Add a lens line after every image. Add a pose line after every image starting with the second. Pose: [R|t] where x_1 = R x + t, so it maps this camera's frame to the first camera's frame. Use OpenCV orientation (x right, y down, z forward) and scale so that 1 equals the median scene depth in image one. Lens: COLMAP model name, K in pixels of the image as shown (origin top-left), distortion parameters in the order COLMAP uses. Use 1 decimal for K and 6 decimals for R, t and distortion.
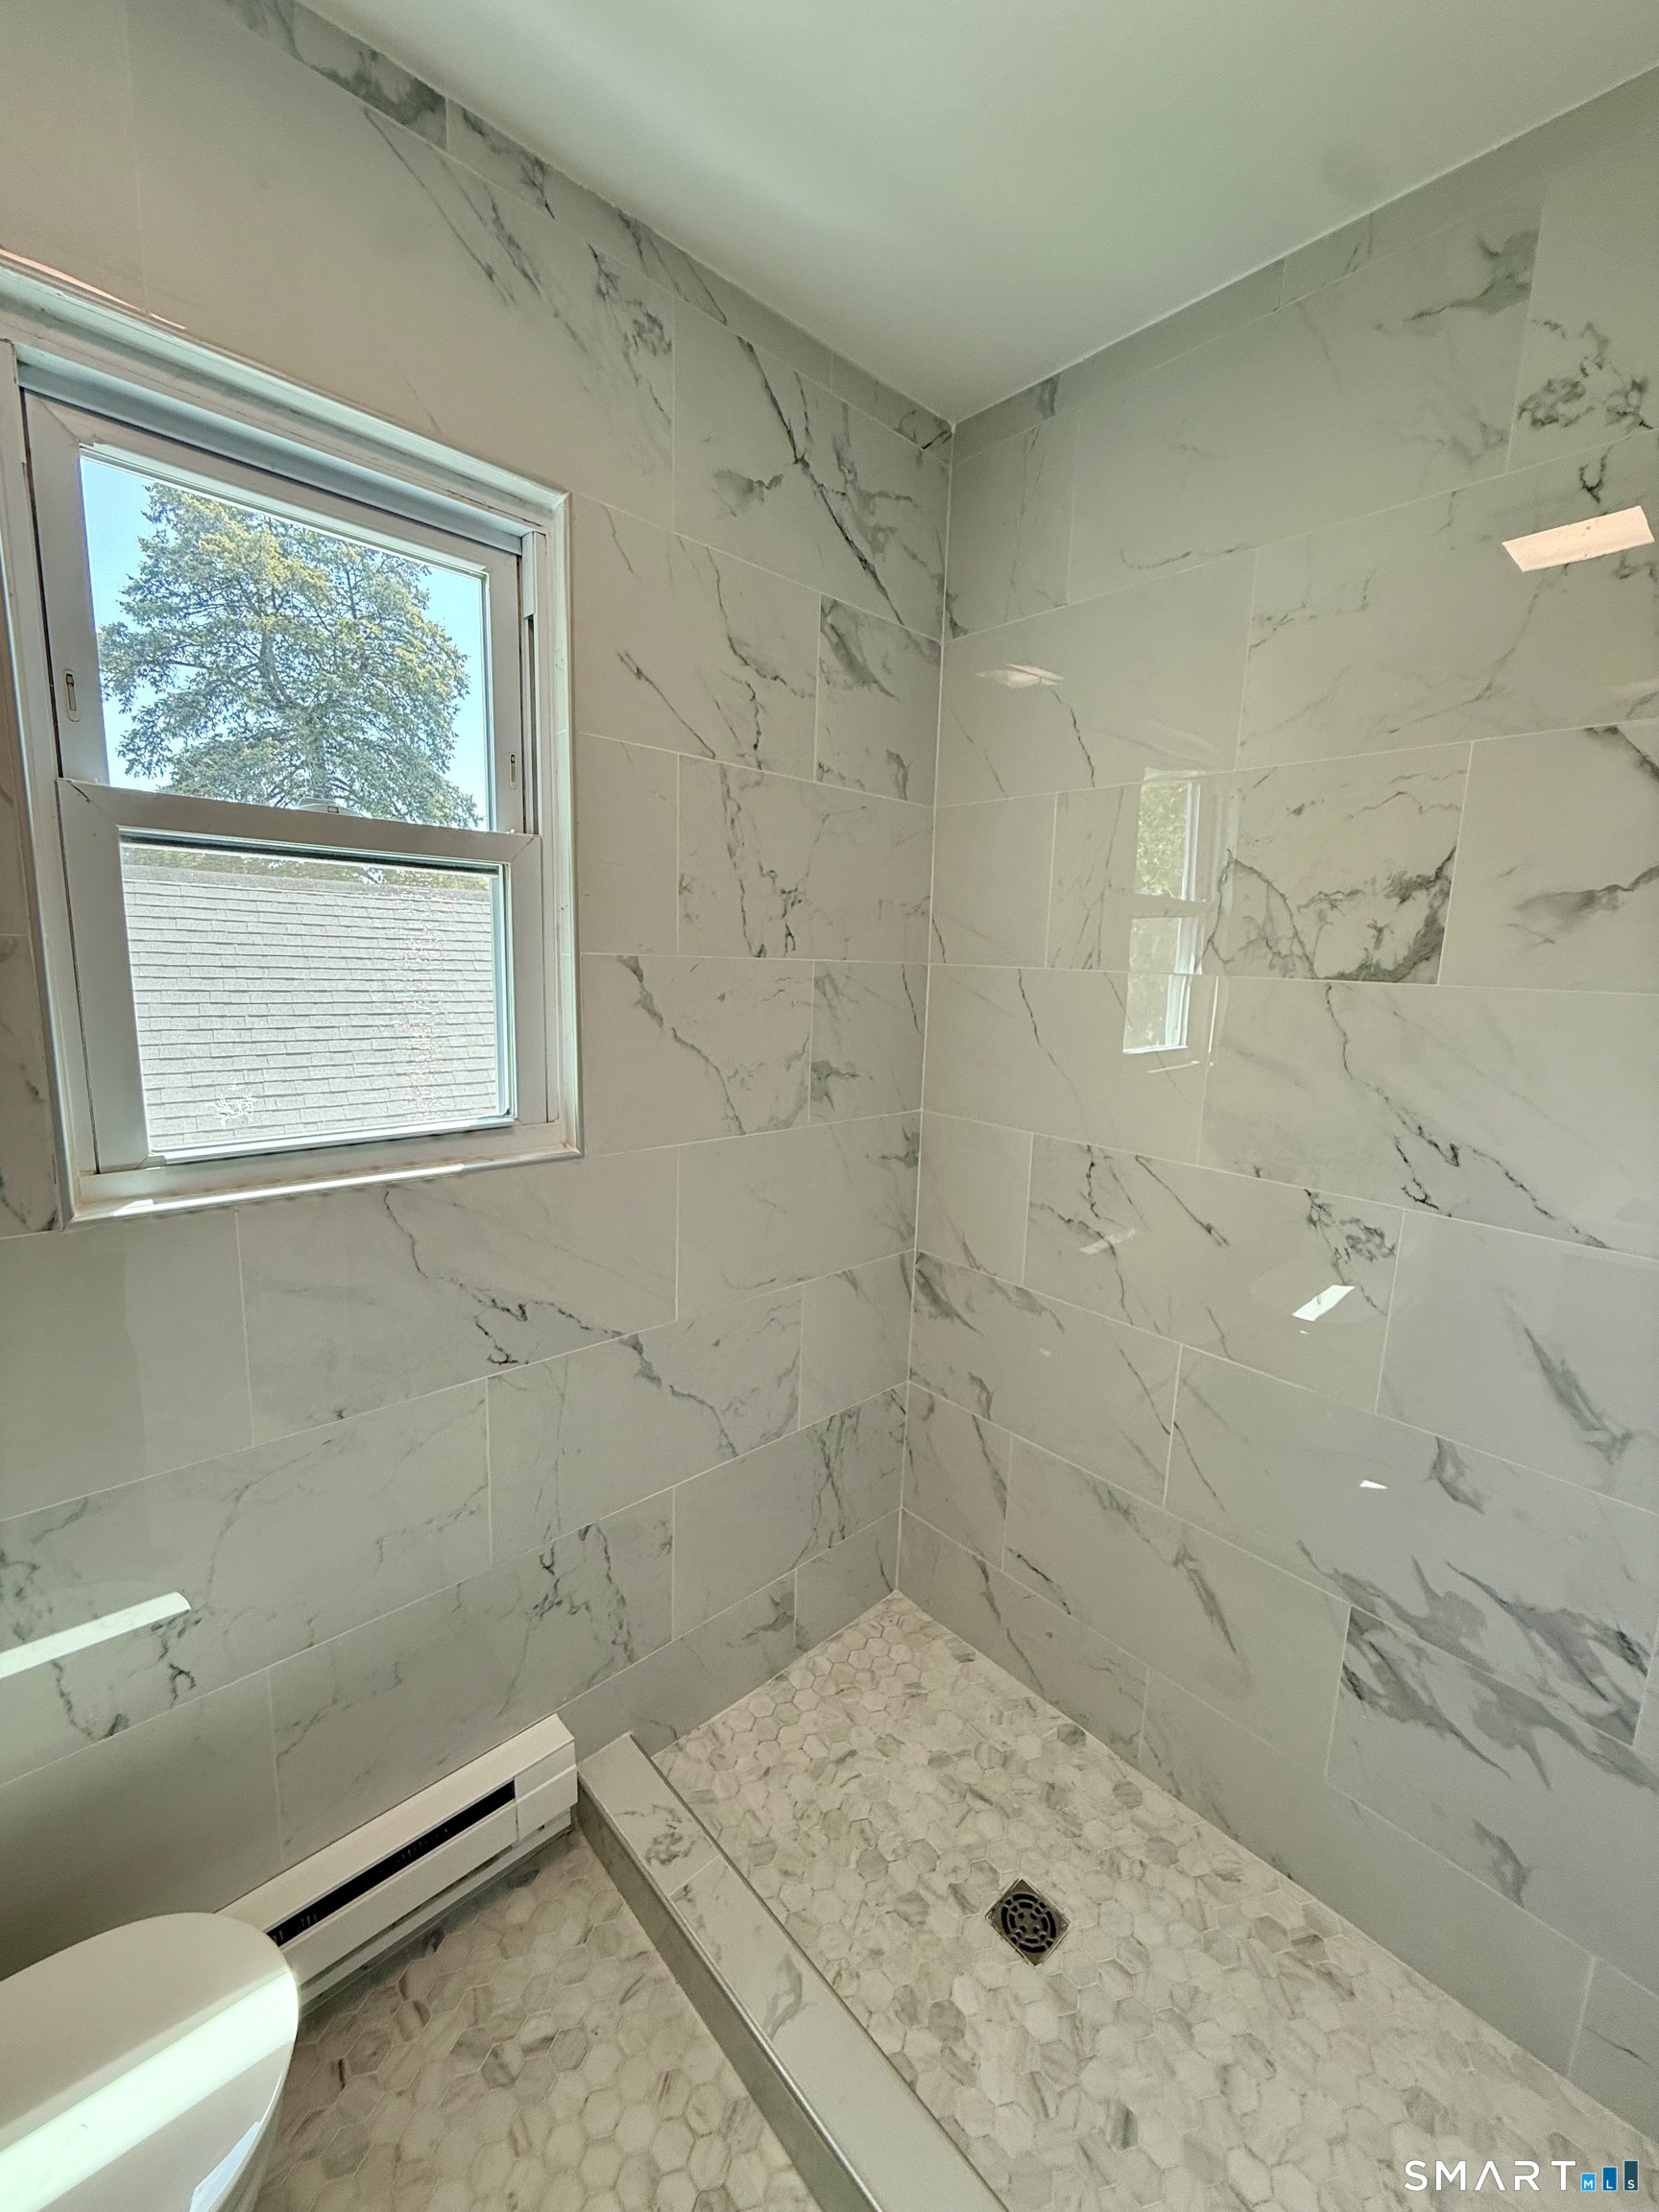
lens RADIAL K [[879.5, 0, 830.0], [0, 879.5, 1098.7], [0, 0, 1]] dist [0.000417, 0.000148]
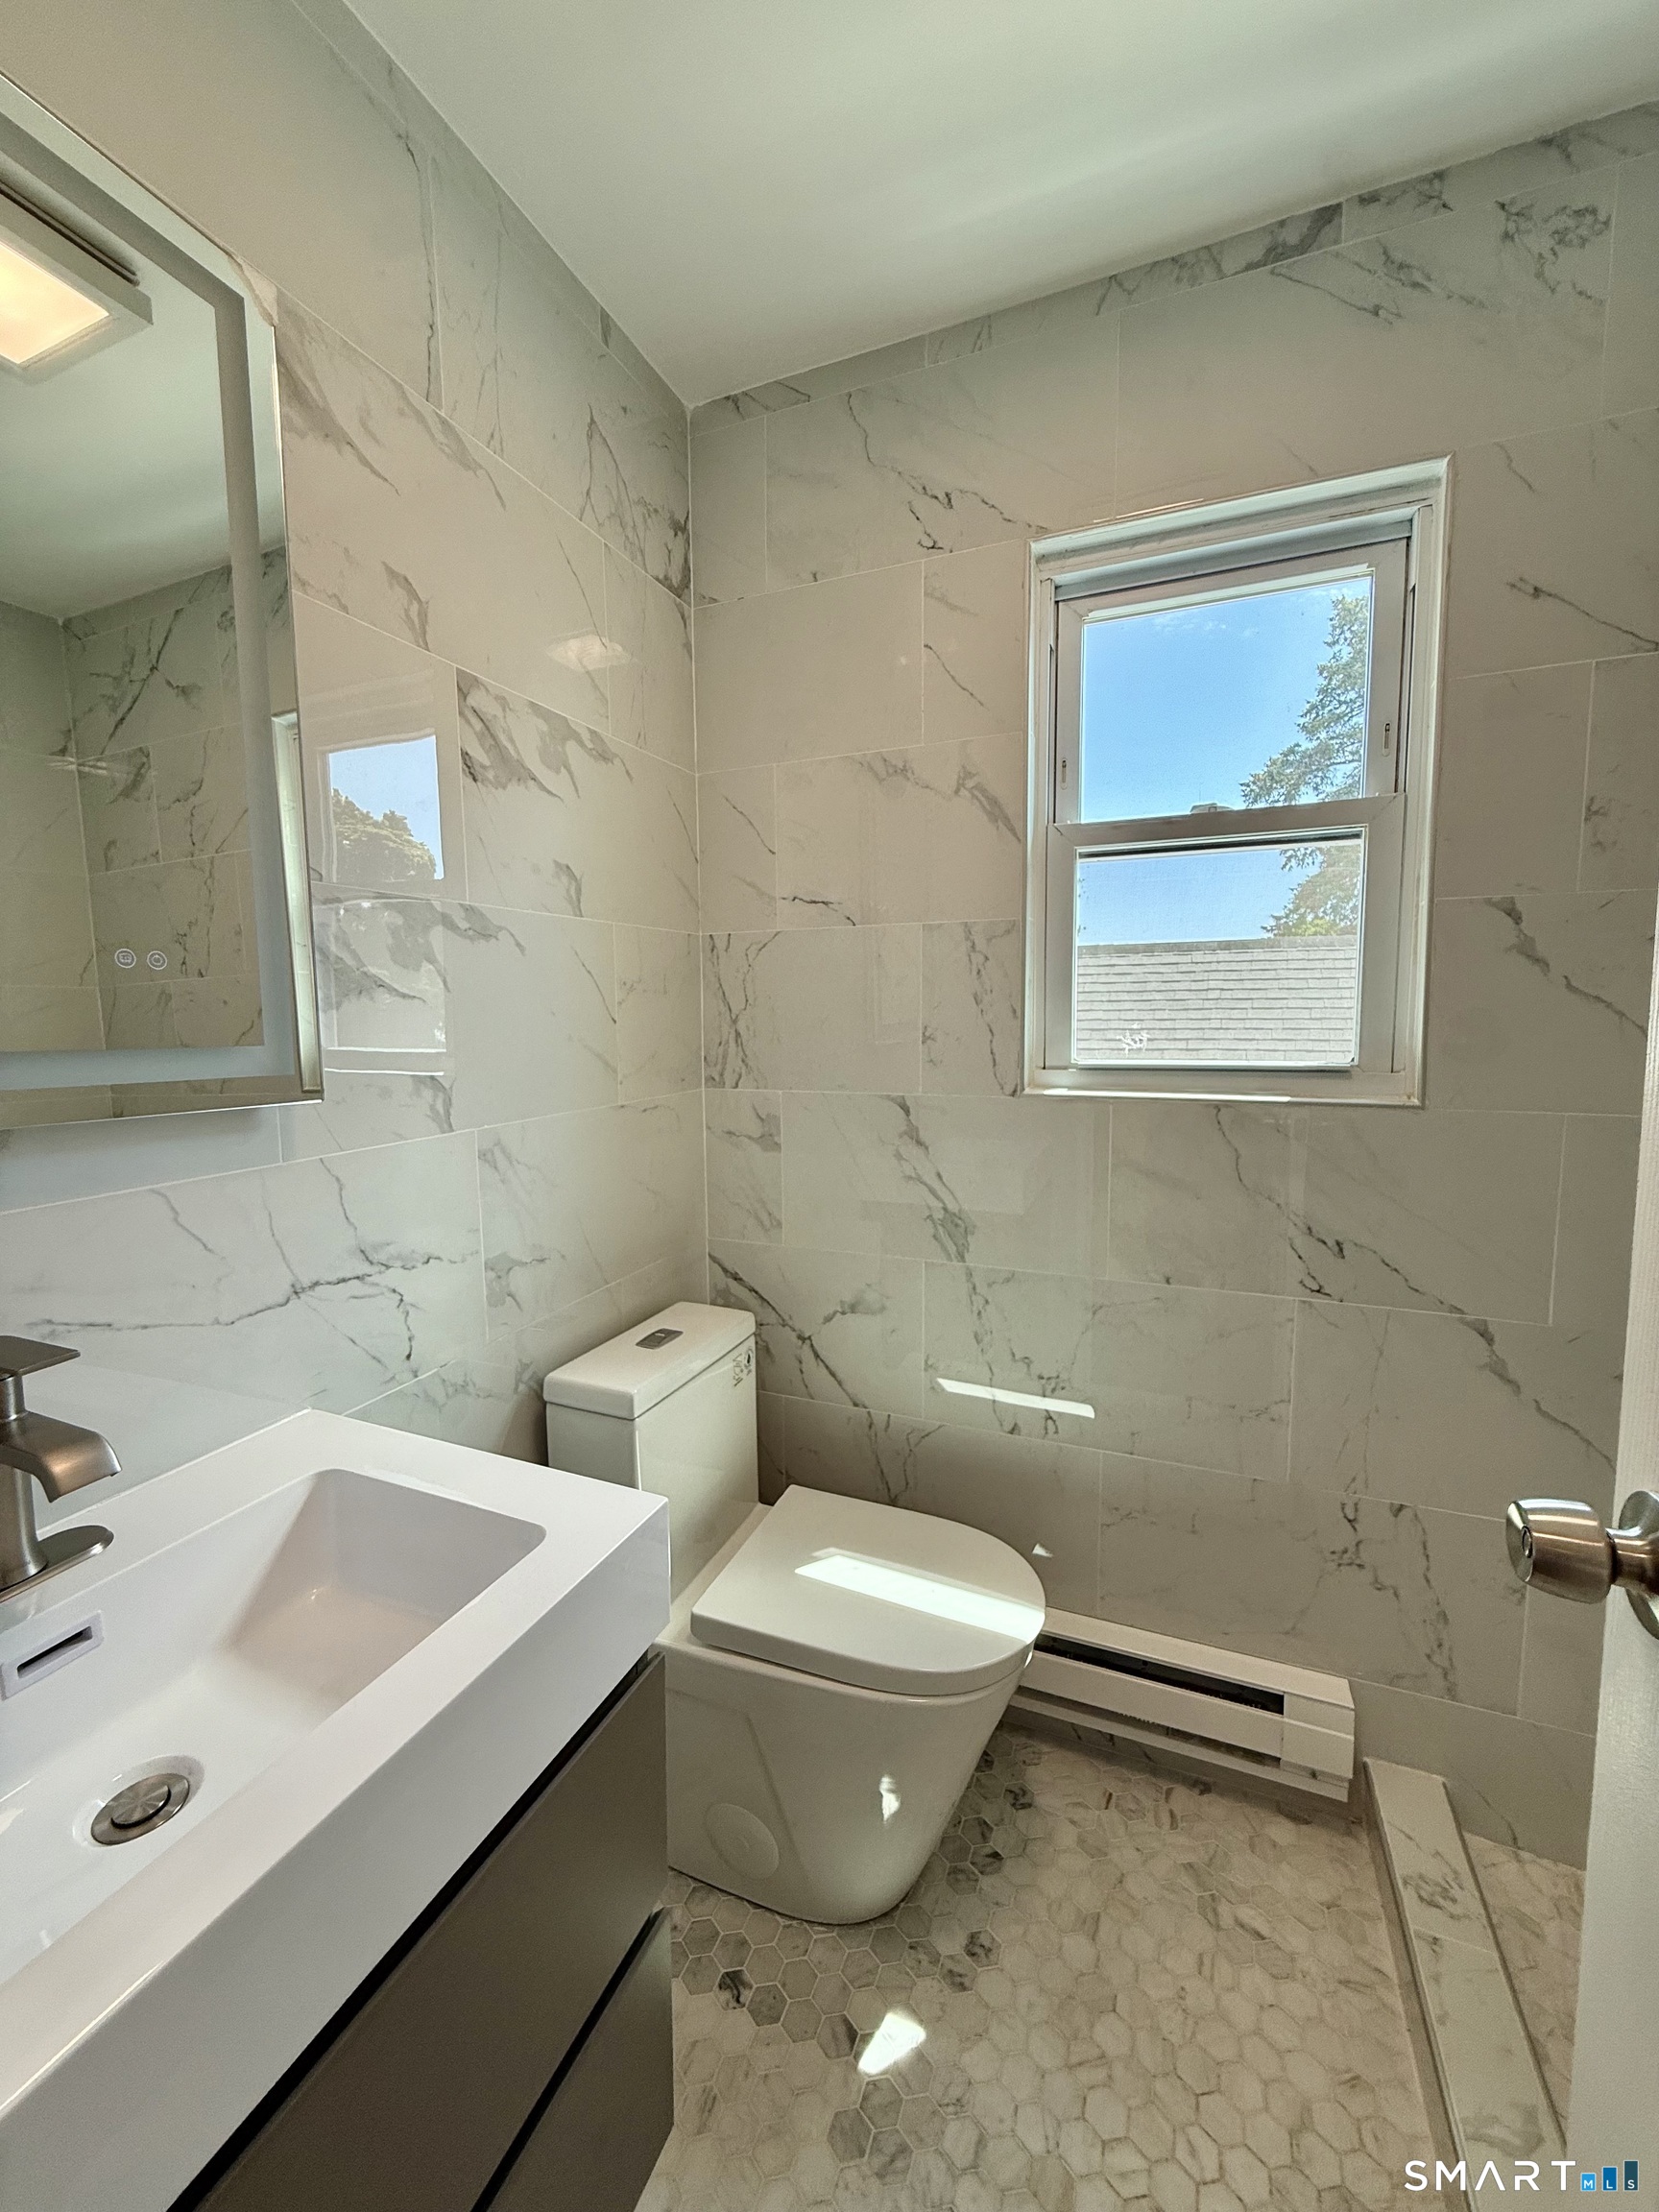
lens RADIAL K [[879.5, 0, 832.6], [0, 879.5, 1096.3], [0, 0, 1]] dist [0.000417, 0.000148]
pose [[0.424734, 0.048598, -0.904013, 0.333863], [-0.122819, 0.992420, -0.004353, 0.142146], [0.896949, 0.112879, 0.427483, -0.008403]]
